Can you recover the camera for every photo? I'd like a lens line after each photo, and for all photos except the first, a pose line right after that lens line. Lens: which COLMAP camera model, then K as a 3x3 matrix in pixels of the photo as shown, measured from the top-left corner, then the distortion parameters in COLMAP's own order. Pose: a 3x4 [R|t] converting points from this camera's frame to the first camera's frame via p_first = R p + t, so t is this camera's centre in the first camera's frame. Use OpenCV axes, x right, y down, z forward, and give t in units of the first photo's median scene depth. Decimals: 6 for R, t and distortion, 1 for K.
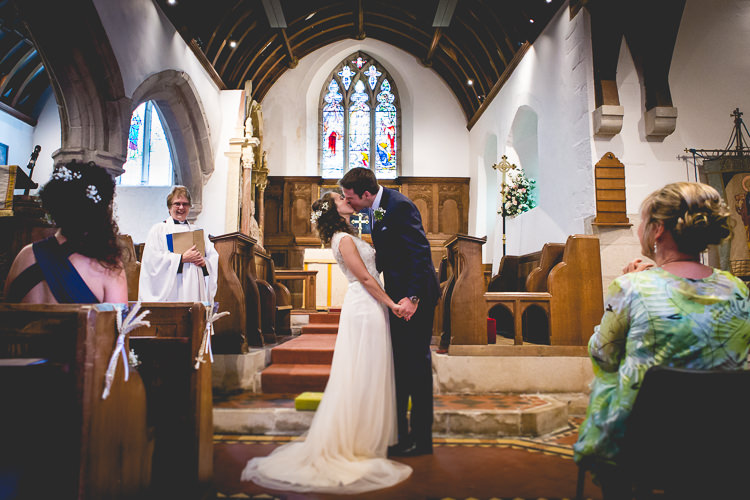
lens RADIAL K [[735.6, 0, 375.0], [0, 735.6, 250.0], [0, 0, 1]] dist [0.089710, 0.002439]
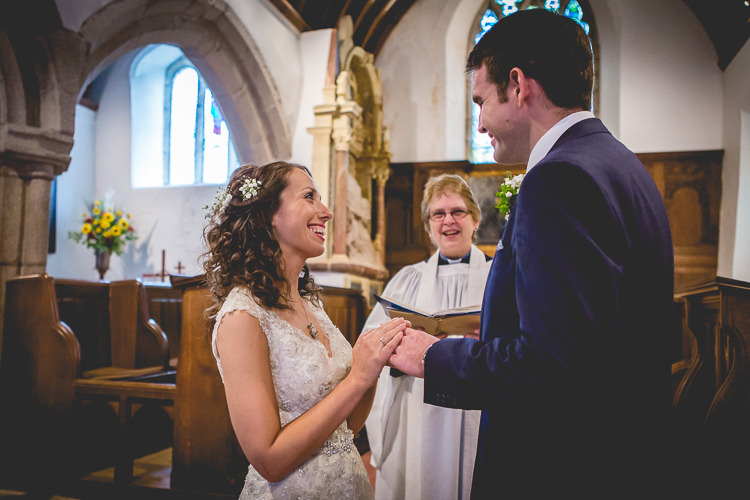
lens RADIAL K [[735.6, 0, 375.0], [0, 735.6, 250.0], [0, 0, 1]] dist [0.089710, 0.002439]
pose [[0.953709, -0.006354, -0.300664, 0.047666], [0.008895, 0.999935, 0.007083, -0.026782], [0.300600, -0.009430, 0.953704, 0.375189]]
